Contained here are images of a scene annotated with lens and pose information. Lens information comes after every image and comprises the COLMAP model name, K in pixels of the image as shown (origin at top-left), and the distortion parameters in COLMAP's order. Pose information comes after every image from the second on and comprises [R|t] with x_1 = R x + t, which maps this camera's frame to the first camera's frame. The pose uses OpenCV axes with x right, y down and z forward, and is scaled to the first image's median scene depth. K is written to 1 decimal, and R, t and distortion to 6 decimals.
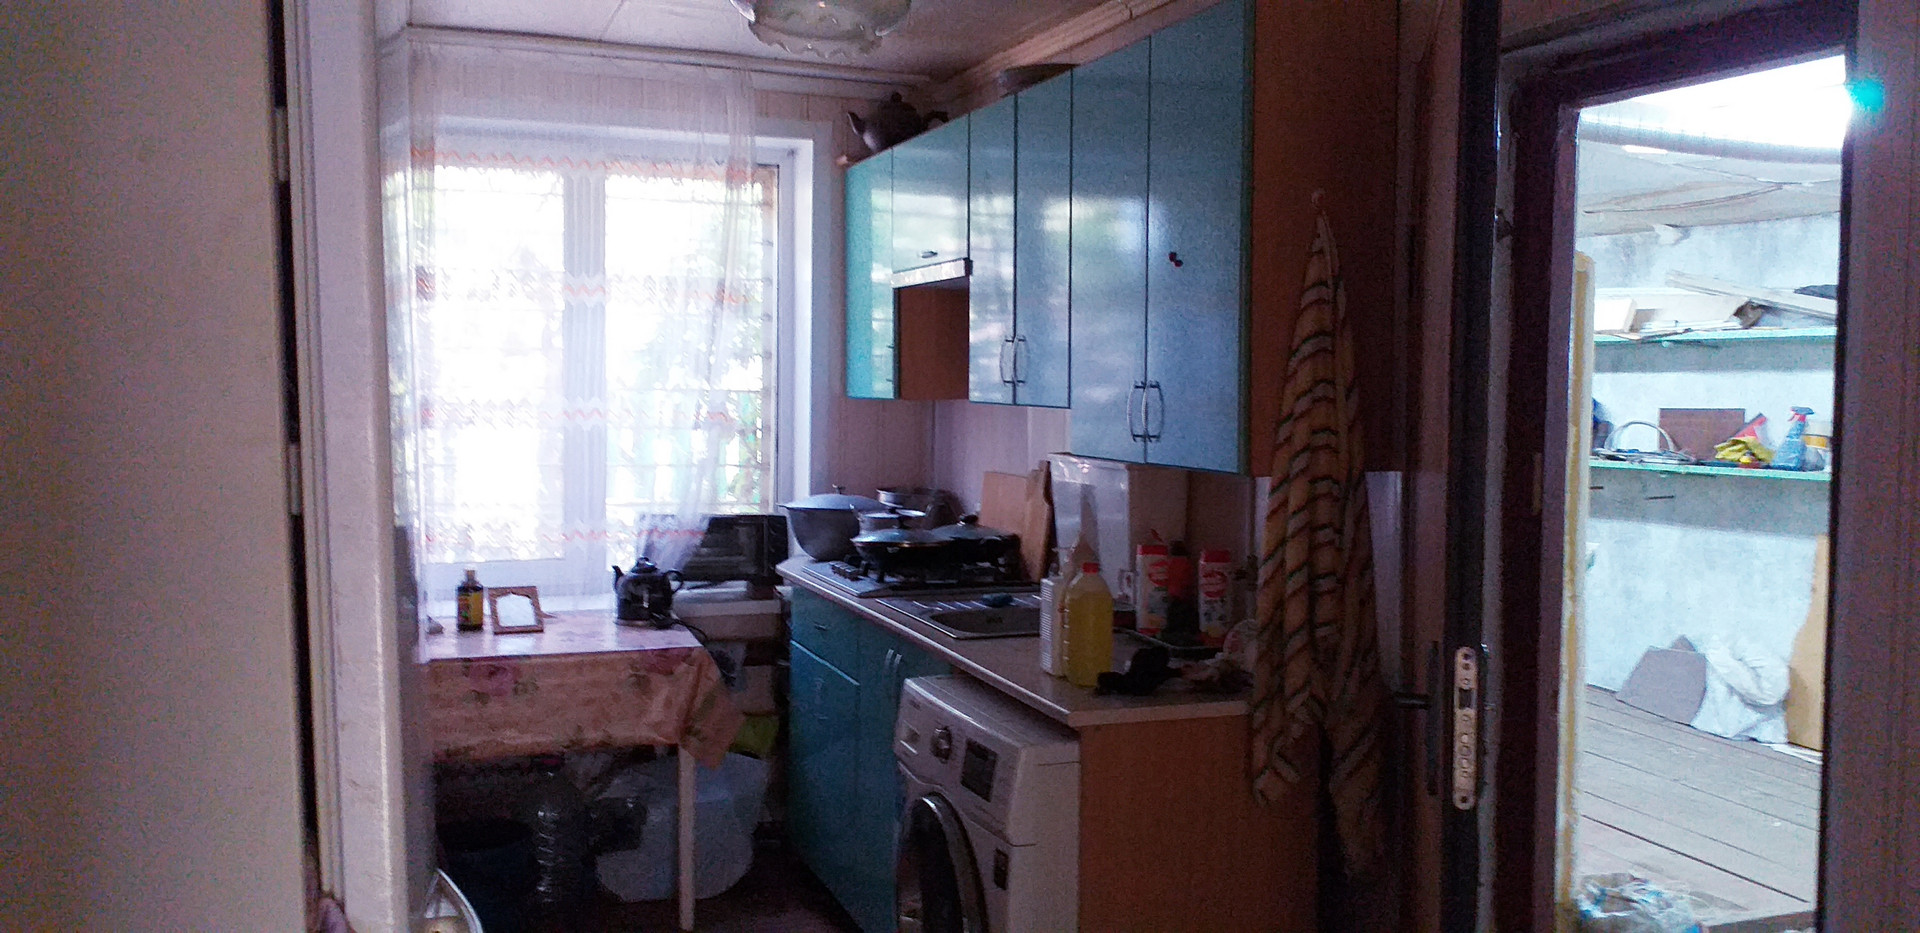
lens RADIAL K [[1510.5, 0, 964.2], [0, 1510.5, 464.2], [0, 0, 1]] dist [-0.019519, -0.025139]
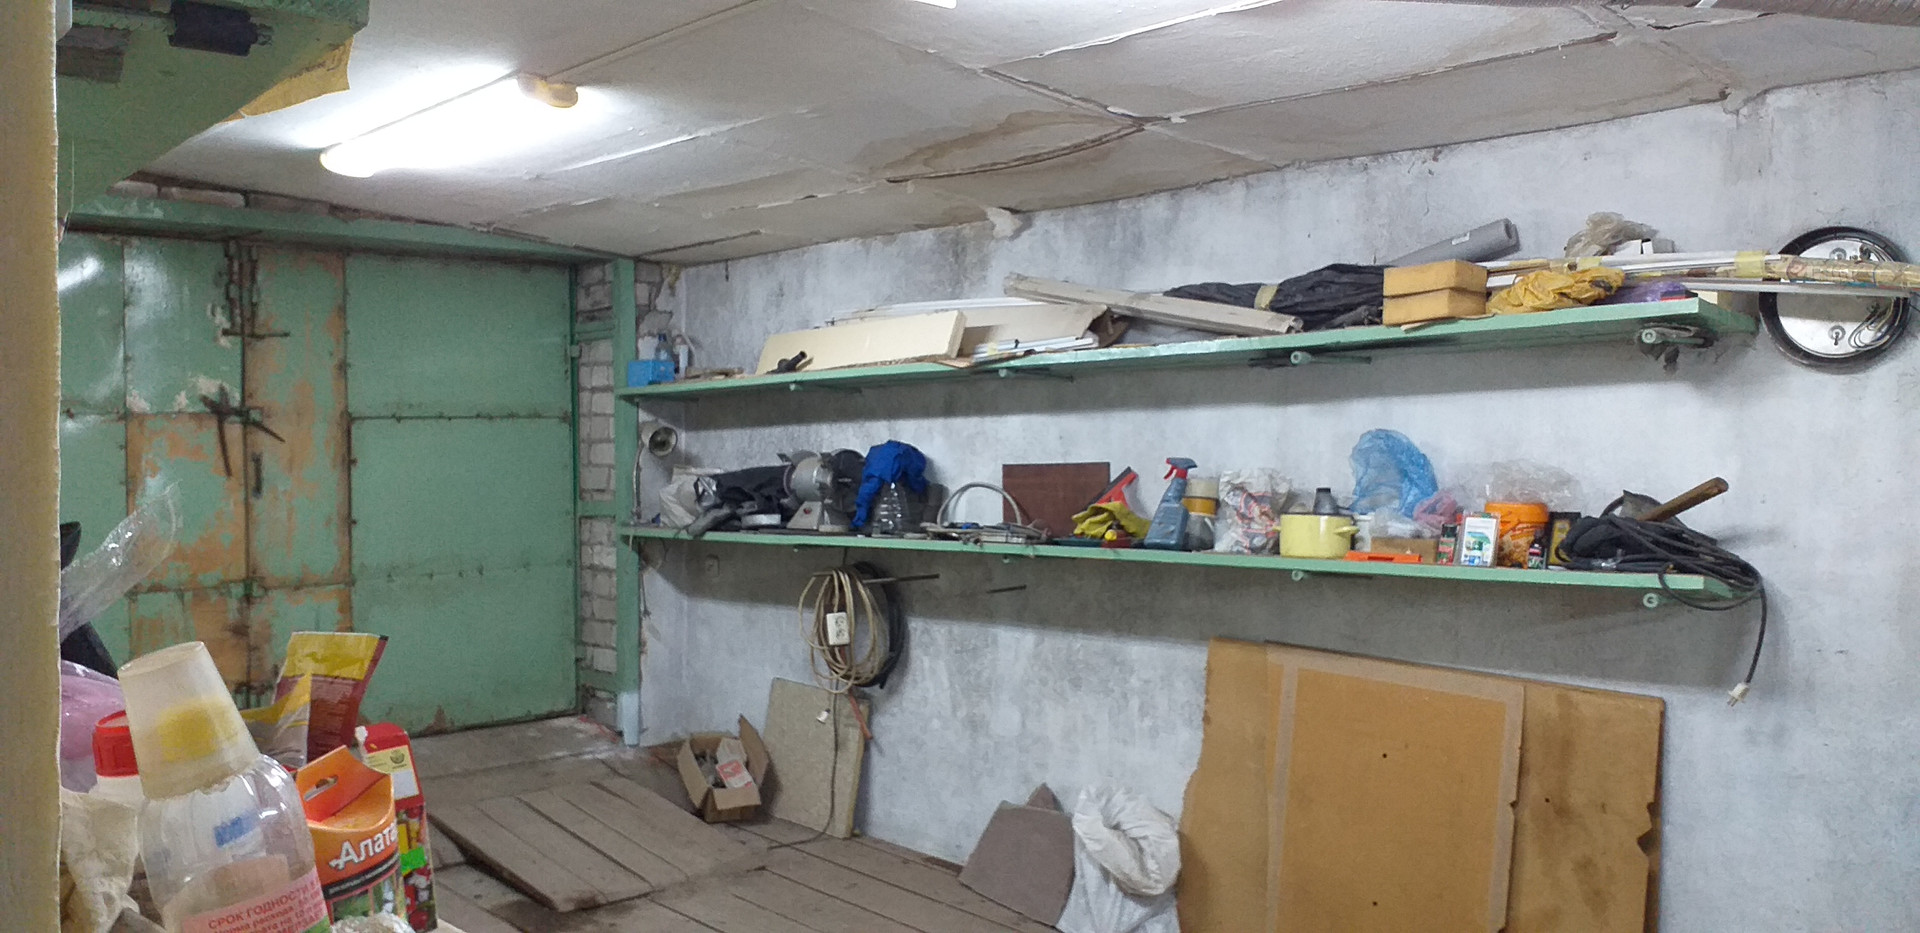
lens RADIAL K [[1510.5, 0, 968.1], [0, 1510.5, 468.0], [0, 0, 1]] dist [-0.019519, -0.025139]
pose [[0.932114, -0.021723, 0.361513, 0.197342], [0.037033, 0.998684, -0.035474, -0.011272], [-0.360266, 0.046453, 0.931692, 0.353338]]
